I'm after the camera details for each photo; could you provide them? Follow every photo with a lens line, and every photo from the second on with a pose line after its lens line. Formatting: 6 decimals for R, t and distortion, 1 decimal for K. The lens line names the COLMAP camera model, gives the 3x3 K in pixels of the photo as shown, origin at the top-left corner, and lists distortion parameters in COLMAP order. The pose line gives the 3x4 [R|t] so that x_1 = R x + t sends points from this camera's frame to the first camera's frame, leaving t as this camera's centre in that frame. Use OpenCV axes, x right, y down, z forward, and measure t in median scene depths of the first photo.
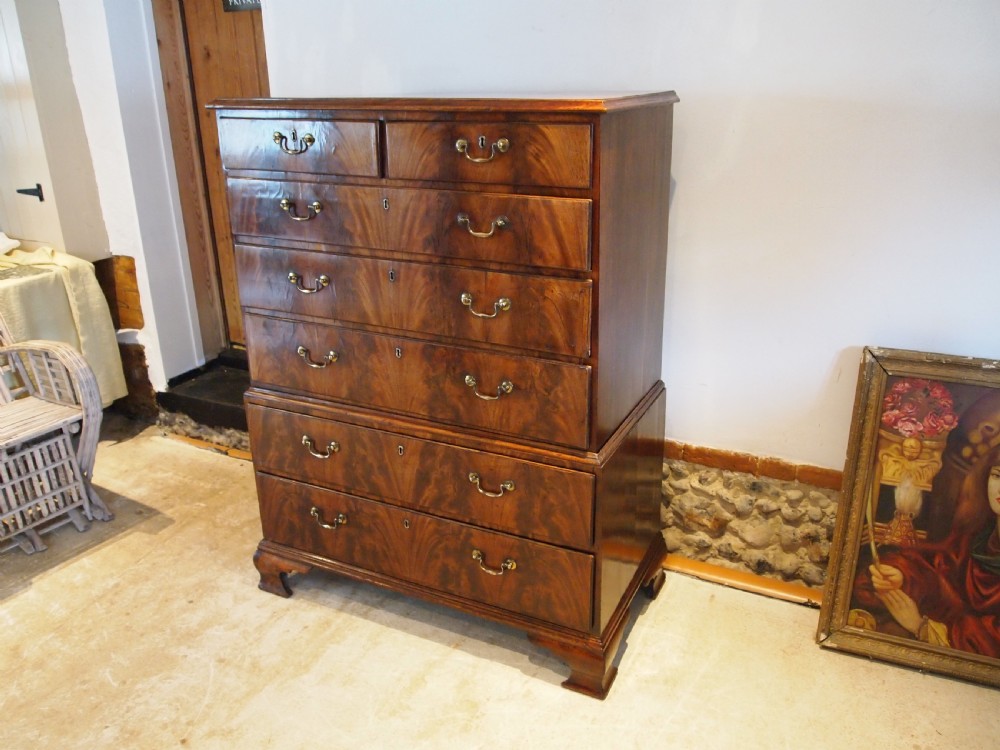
lens RADIAL K [[802.6, 0, 500.0], [0, 802.6, 375.0], [0, 0, 1]] dist [-0.051892, 0.006520]
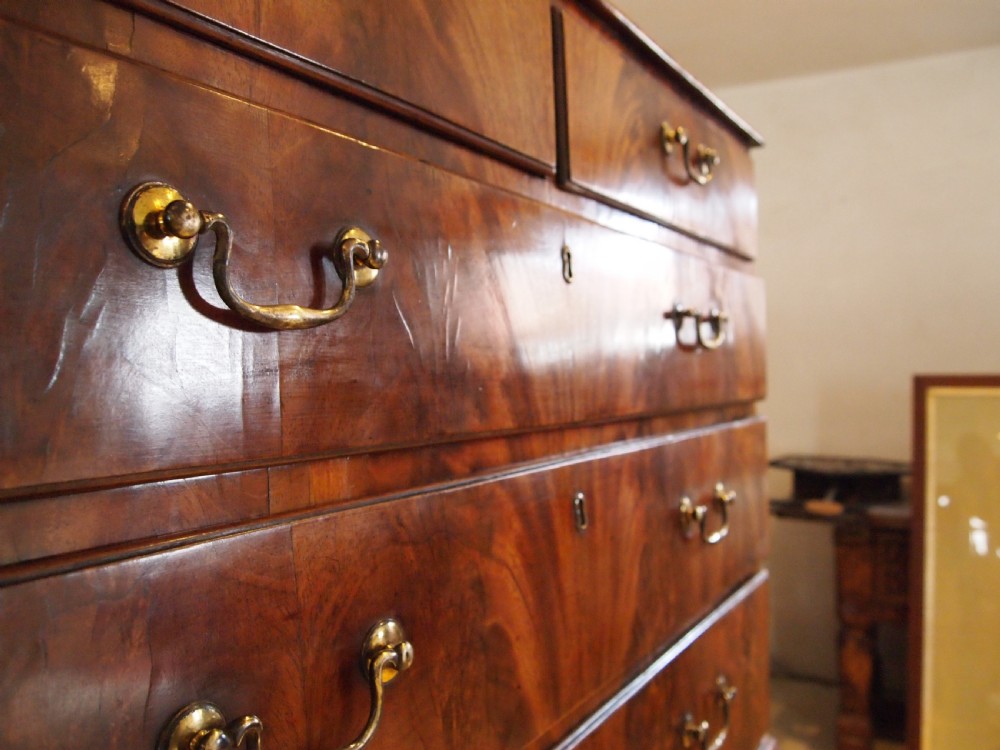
lens RADIAL K [[787.0, 0, 500.0], [0, 787.0, 375.0], [0, 0, 1]] dist [-0.054327, 0.000034]
pose [[0.094837, 0.011586, 0.995425, -0.380249], [0.373804, 0.926346, -0.046395, -0.151863], [-0.922646, 0.376494, 0.083521, 0.894900]]
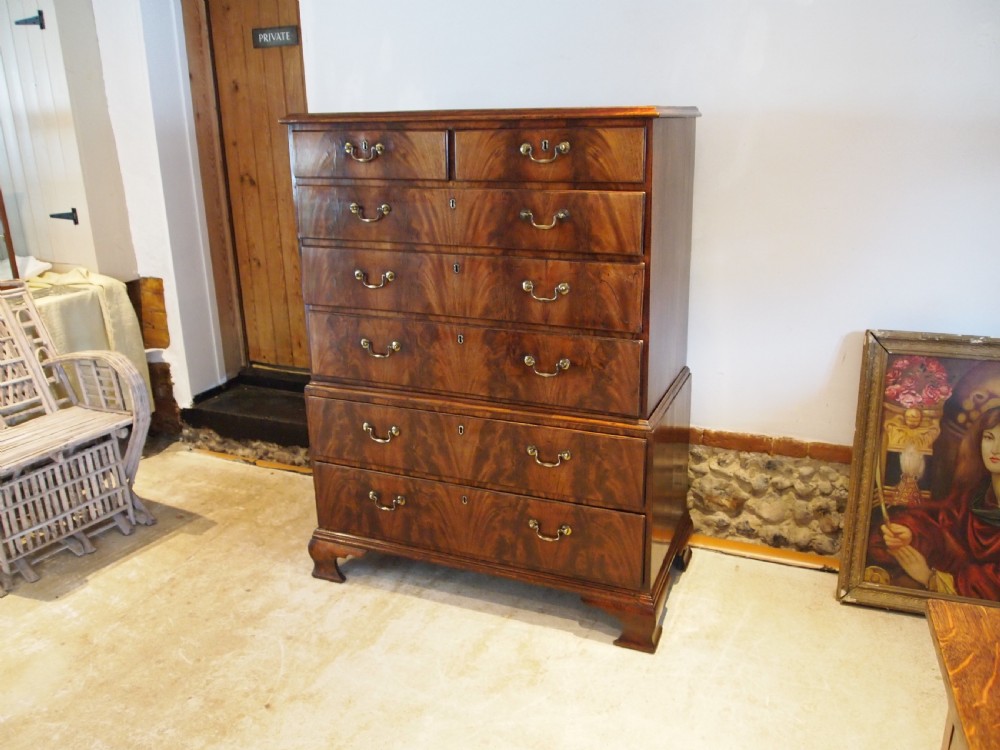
lens RADIAL K [[802.6, 0, 500.0], [0, 802.6, 375.0], [0, 0, 1]] dist [-0.051892, 0.006520]
pose [[0.998278, -0.020915, 0.054804, -0.126116], [0.024180, 0.997929, -0.059615, 0.083624], [-0.053443, 0.060837, 0.996716, -0.095262]]
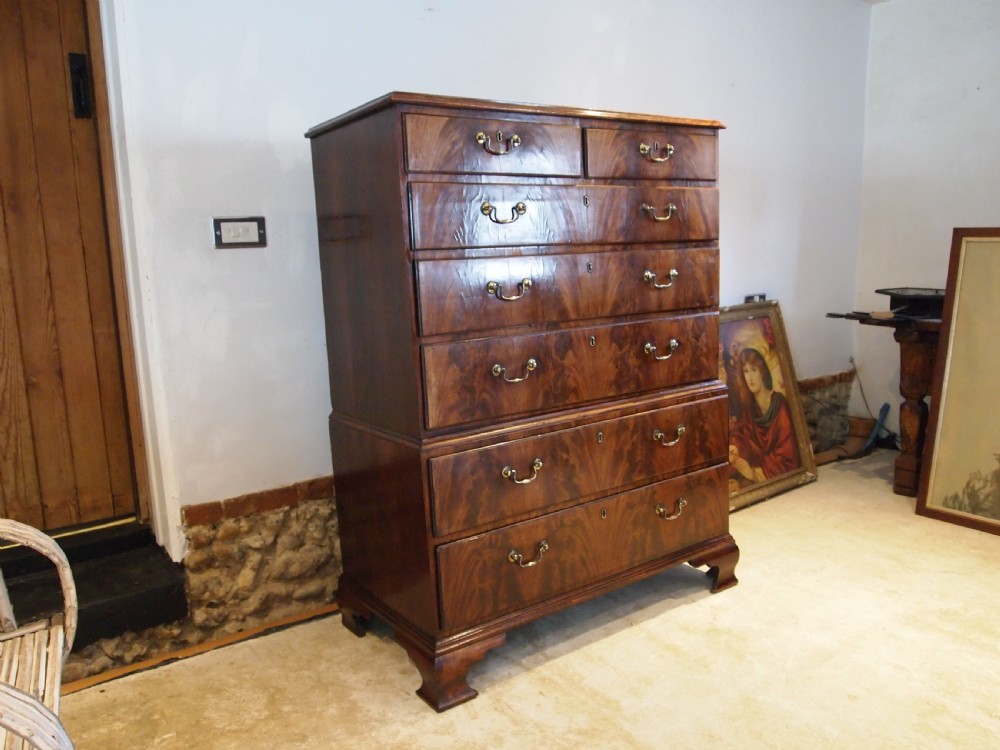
lens RADIAL K [[802.6, 0, 500.0], [0, 802.6, 375.0], [0, 0, 1]] dist [-0.051892, 0.006520]
pose [[0.475115, -0.147410, 0.867489, -1.052242], [0.340480, 0.939871, -0.026768, 0.001321], [-0.811381, 0.308080, 0.496736, 0.548551]]
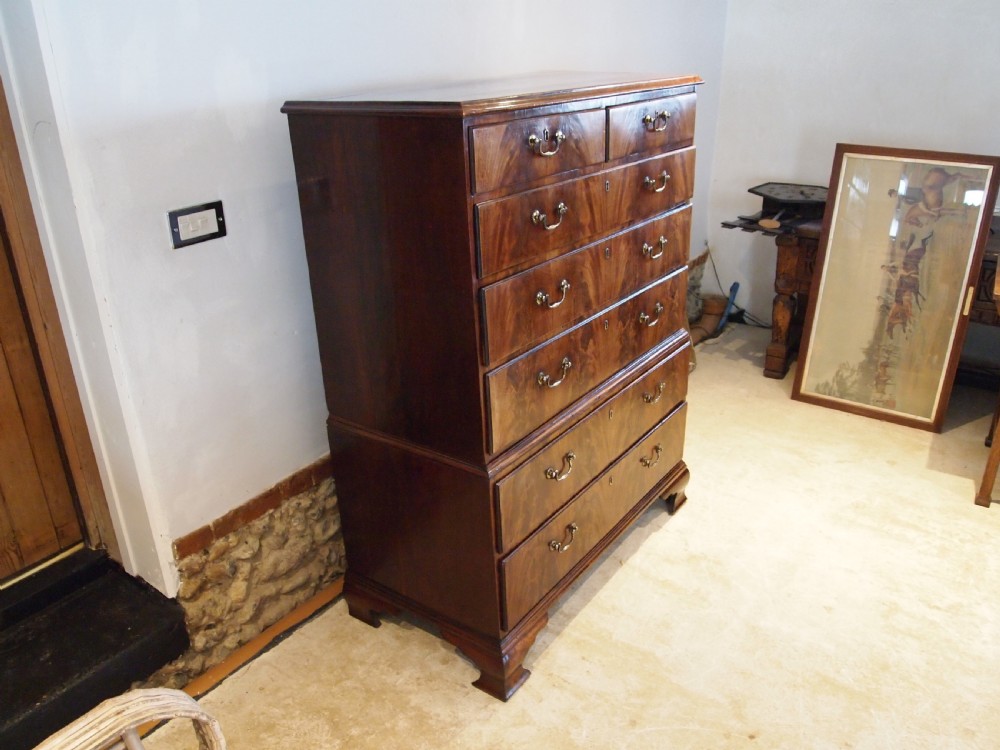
lens RADIAL K [[802.6, 0, 500.0], [0, 802.6, 375.0], [0, 0, 1]] dist [-0.051892, 0.006520]
pose [[0.167276, -0.385437, 0.907445, -1.075055], [0.372699, 0.876836, 0.303733, -0.324850], [-0.912751, 0.287397, 0.290326, 0.789122]]
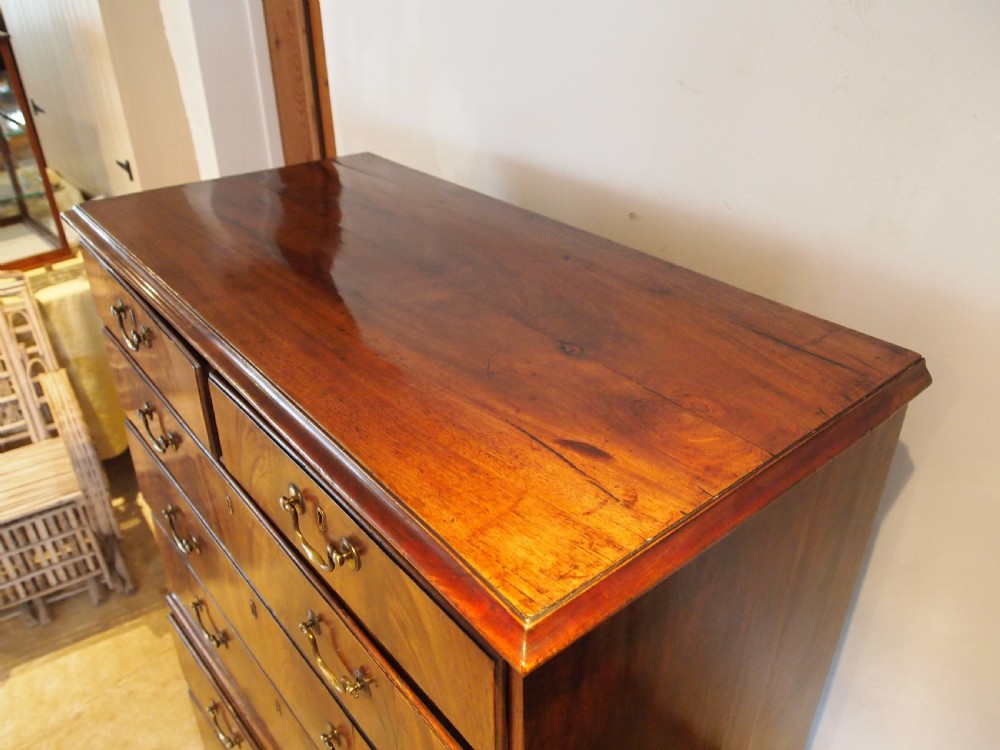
lens RADIAL K [[802.6, 0, 500.0], [0, 802.6, 375.0], [0, 0, 1]] dist [-0.051892, 0.006520]
pose [[0.915518, 0.211985, -0.341890, 0.156409], [-0.150623, 0.968704, 0.197295, -0.376318], [0.373014, -0.129131, 0.918796, 0.537692]]
